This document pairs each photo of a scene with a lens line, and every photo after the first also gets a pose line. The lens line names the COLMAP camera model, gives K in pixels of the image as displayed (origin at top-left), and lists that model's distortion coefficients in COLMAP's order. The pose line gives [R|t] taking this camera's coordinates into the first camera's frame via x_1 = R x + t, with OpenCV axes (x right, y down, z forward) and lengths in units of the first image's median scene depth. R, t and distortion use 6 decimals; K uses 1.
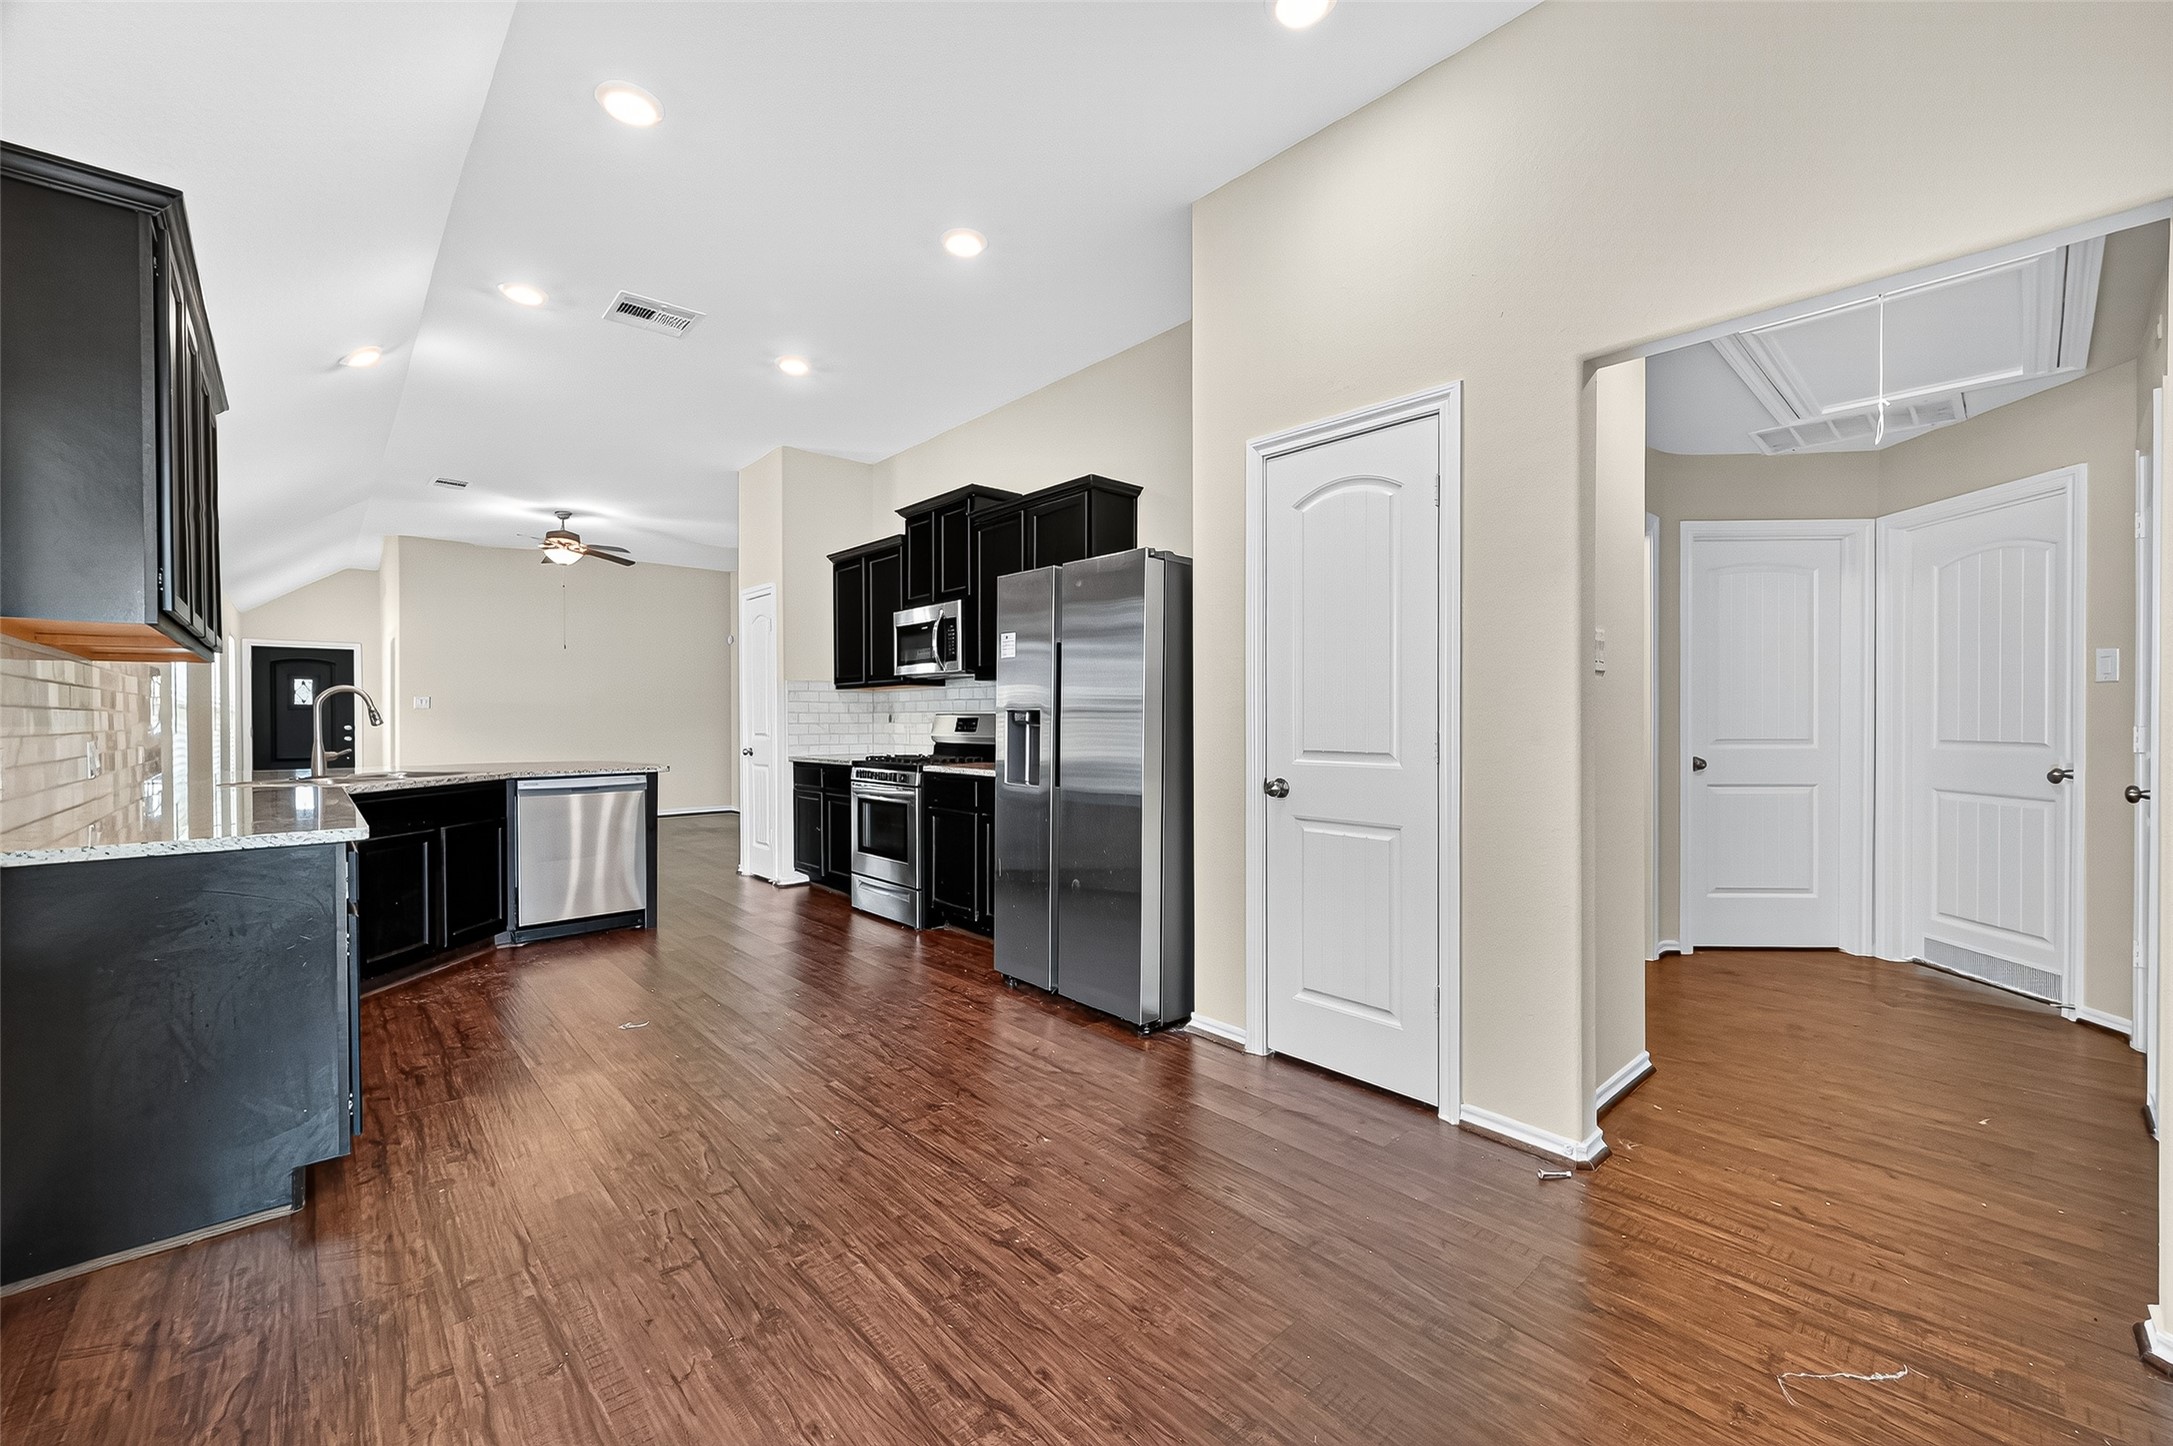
lens RADIAL K [[877.5, 0, 1108.8], [0, 877.5, 726.1], [0, 0, 1]] dist [-0.001901, -0.000703]
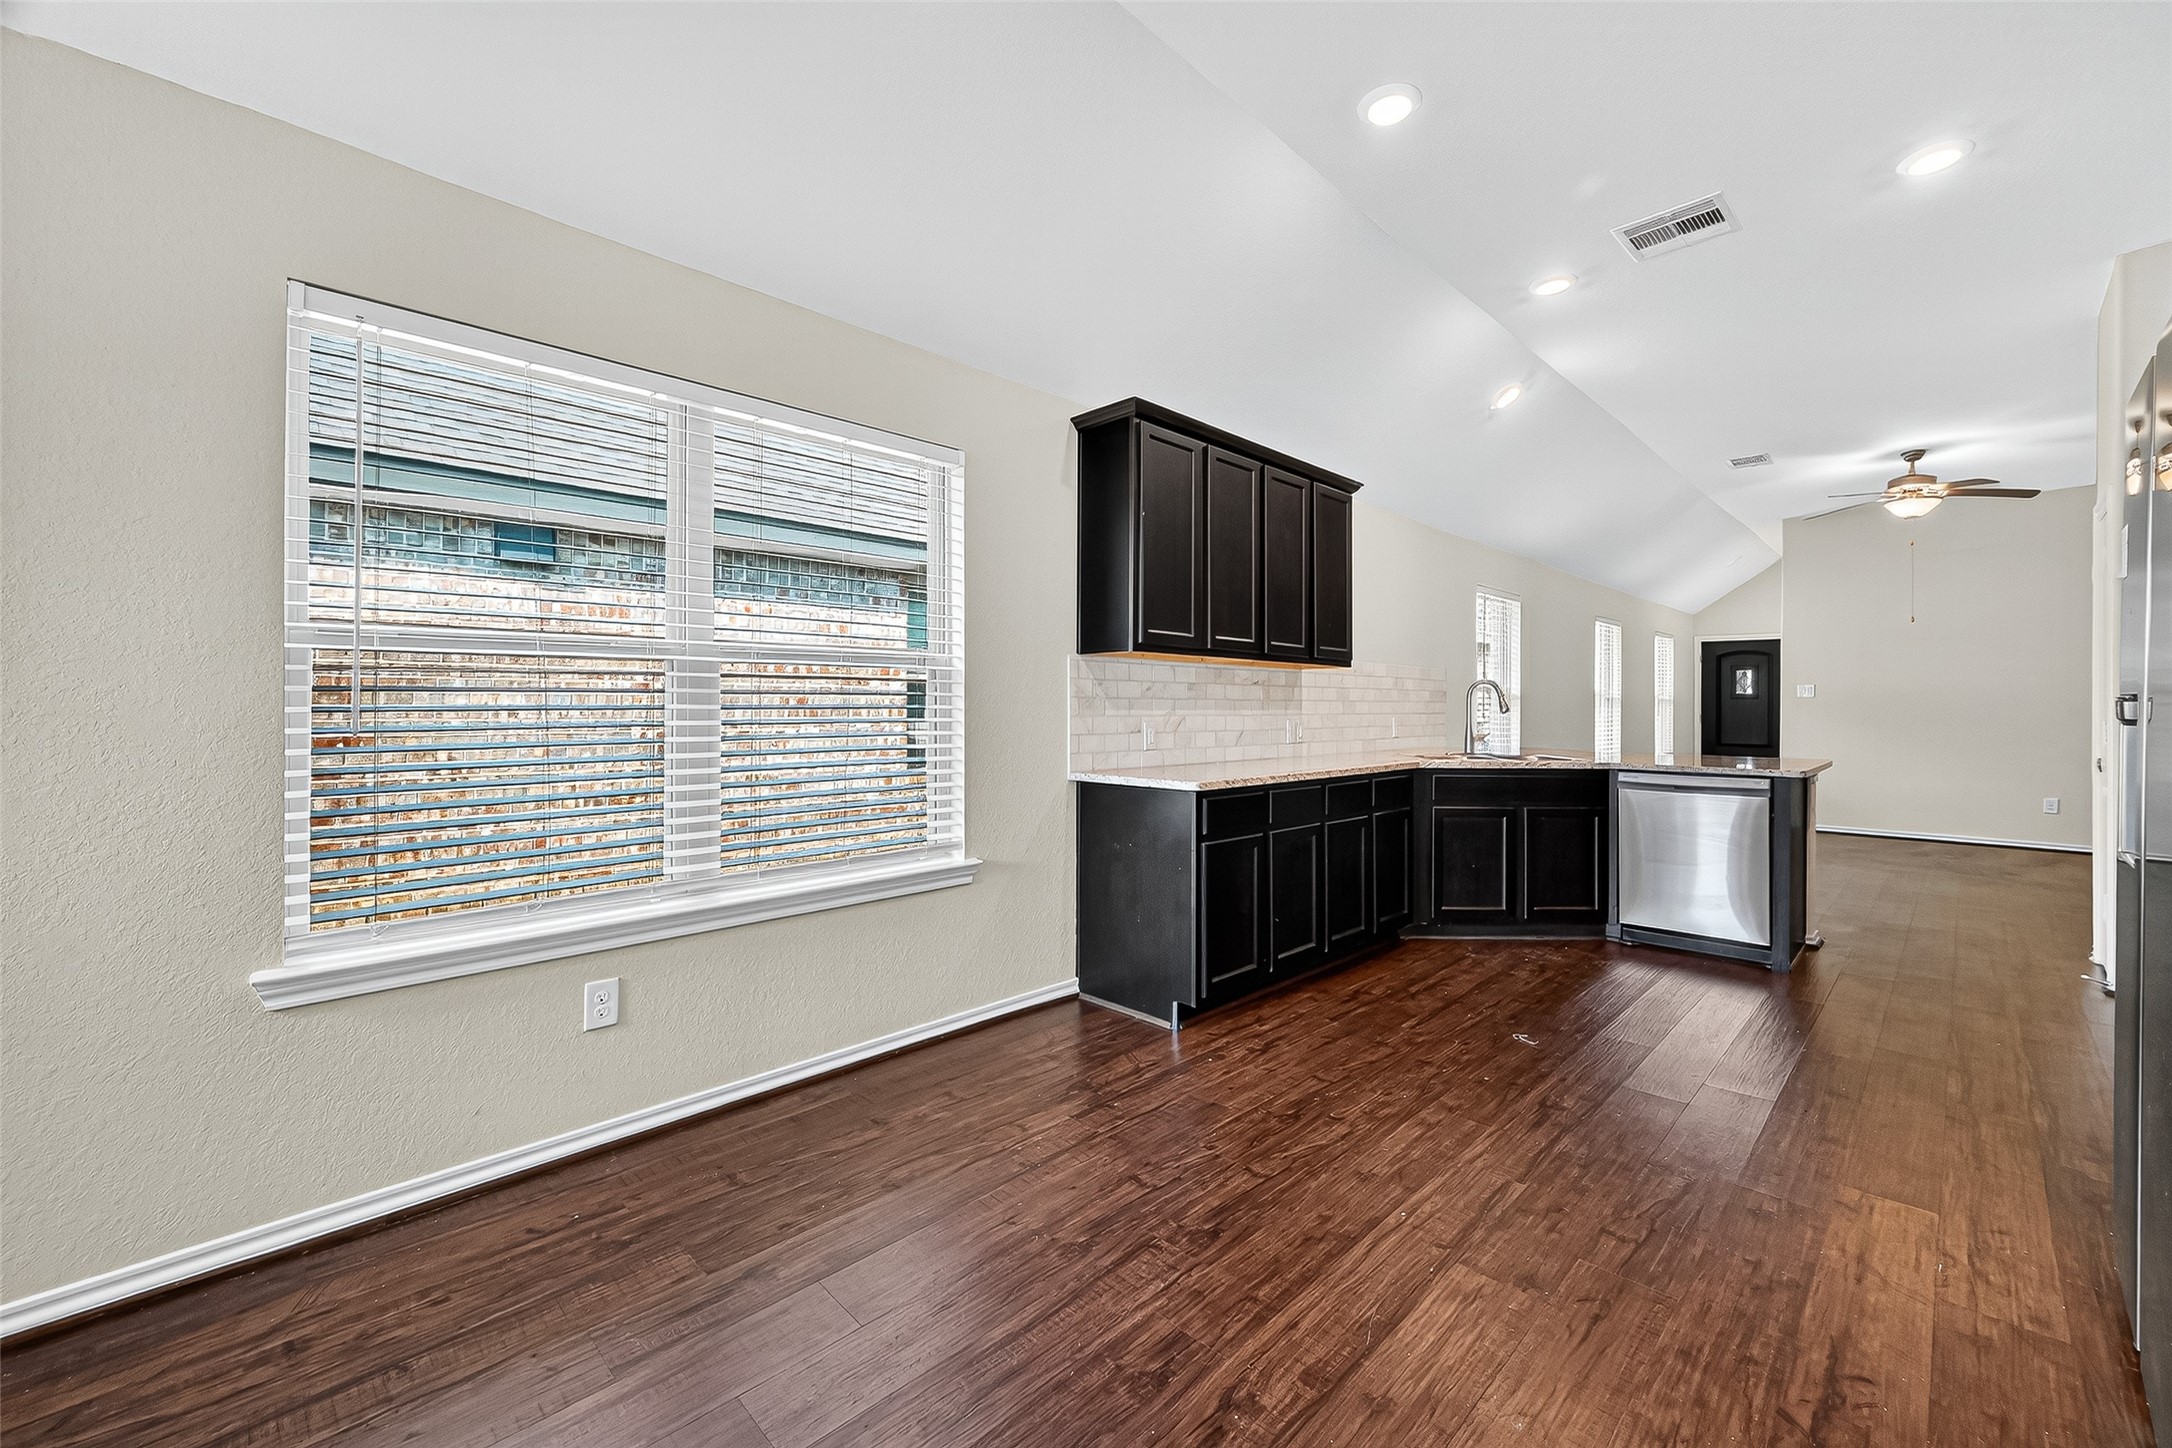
lens RADIAL K [[877.3, 0, 1079.4], [0, 877.3, 708.3], [0, 0, 1]] dist [0.000953, -0.000004]
pose [[0.015381, 0.005917, -0.999864, 0.234997], [-0.012759, 0.999902, 0.005721, -0.005110], [0.999800, 0.012669, 0.015455, 0.315682]]
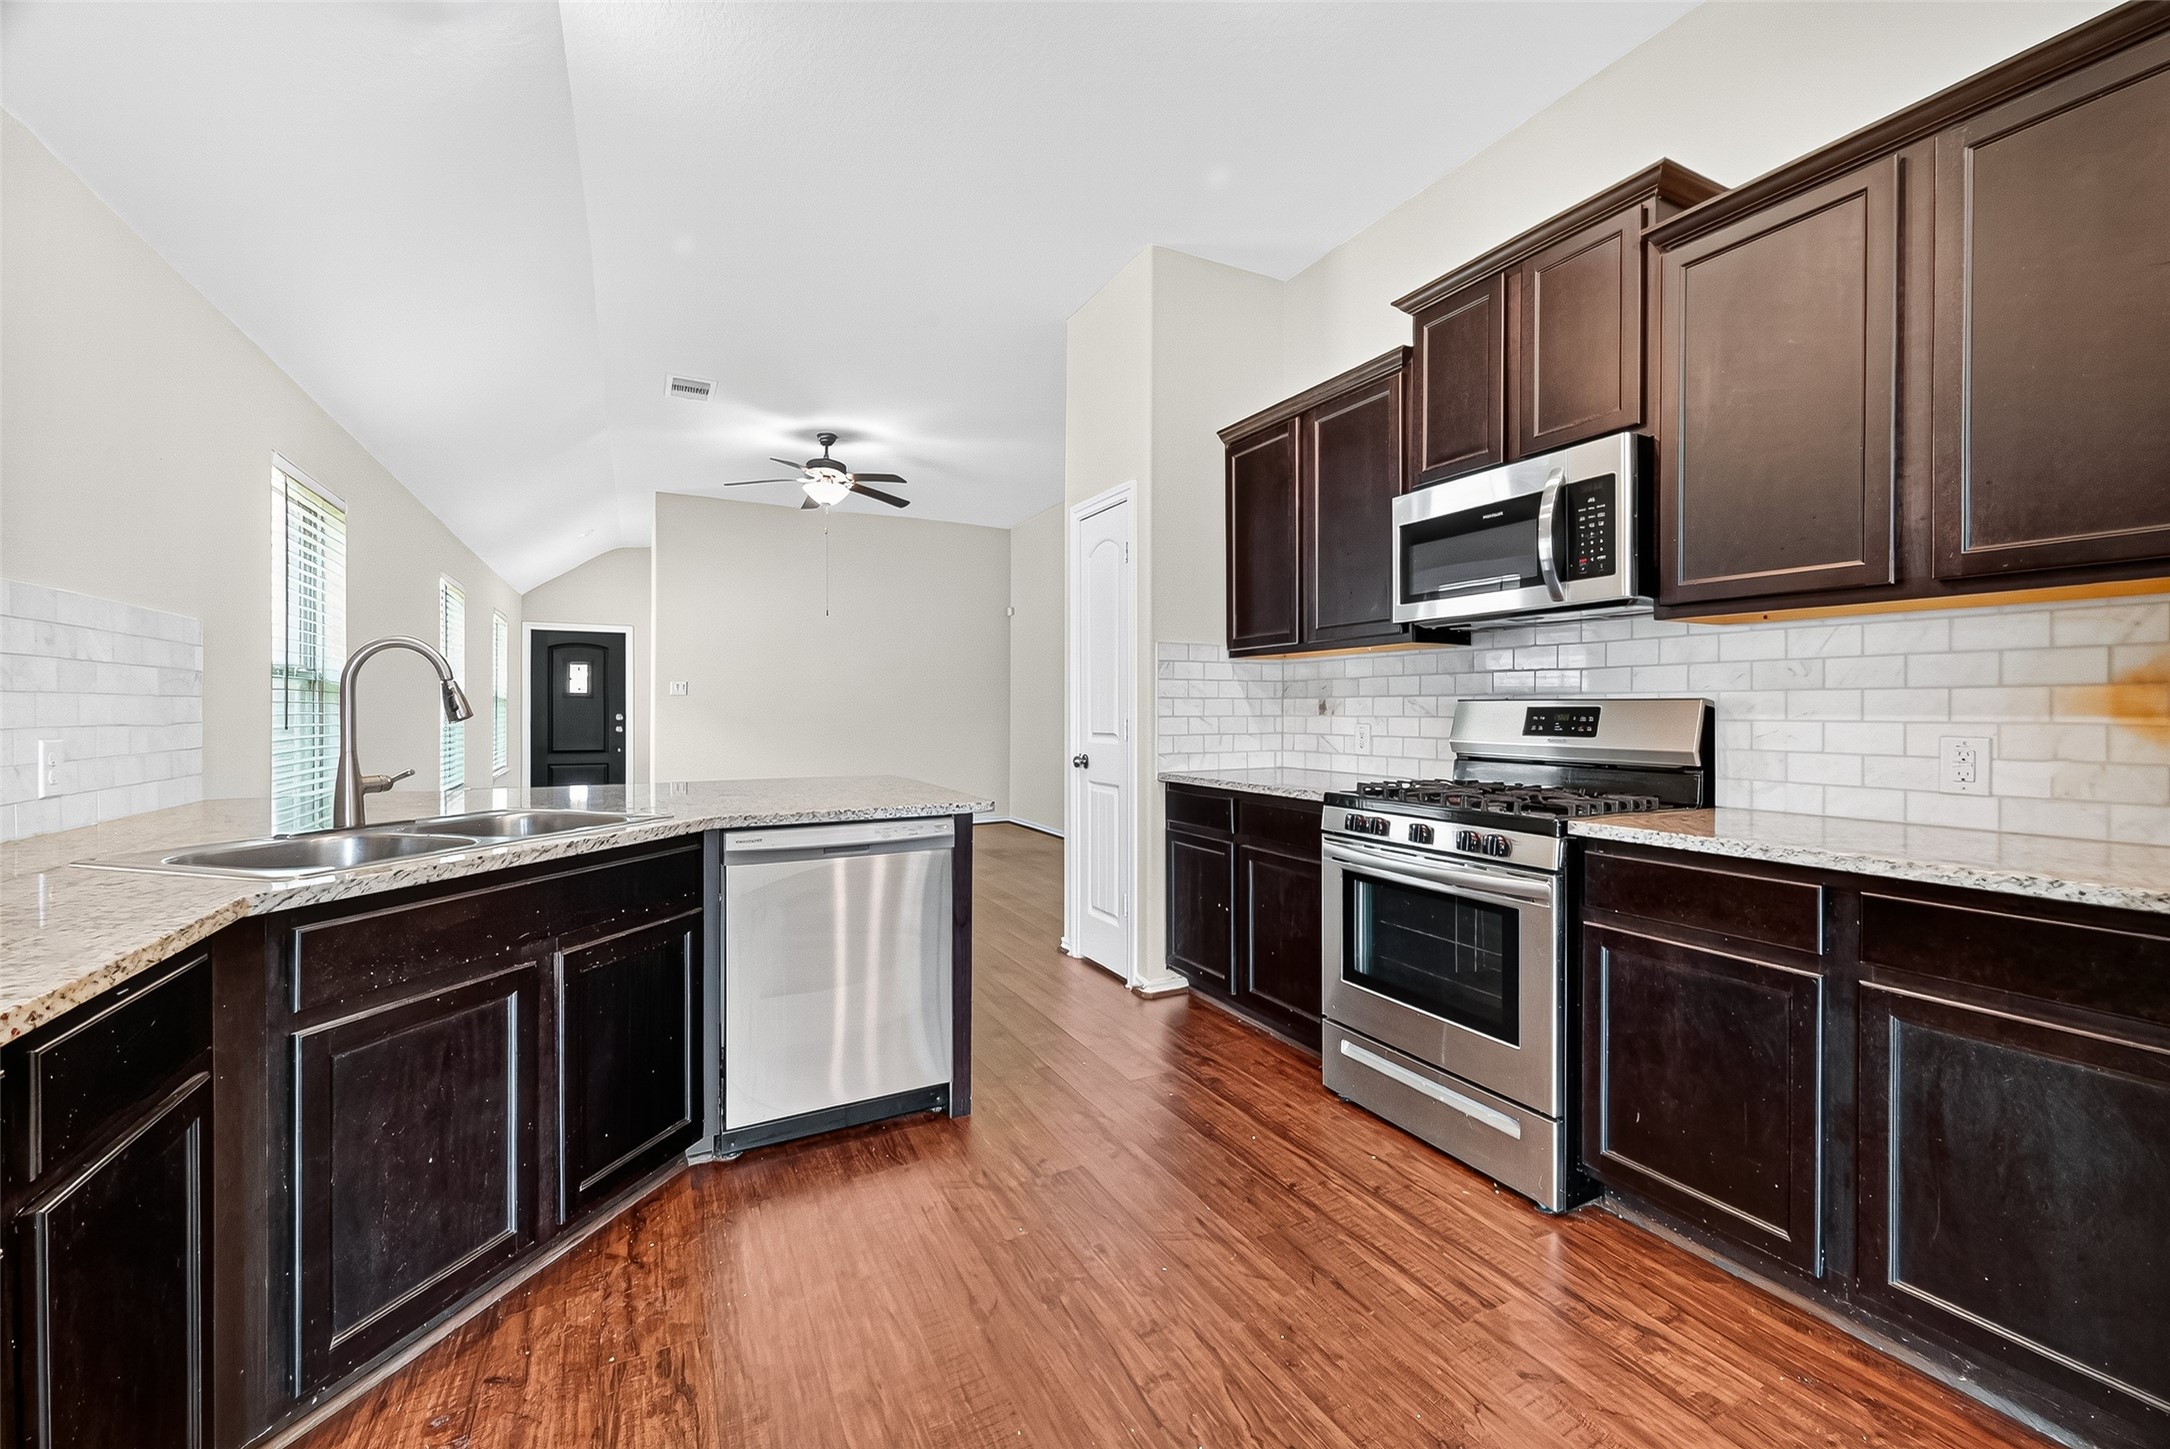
lens RADIAL K [[867.4, 0, 1086.2], [0, 867.4, 702.3], [0, 0, 1]] dist [0.001076, 0.000155]
pose [[0.962354, -0.001008, -0.271798, -0.282013], [-0.003003, 0.999893, -0.014339, -0.004347], [0.271784, 0.014616, 0.962247, 0.476496]]
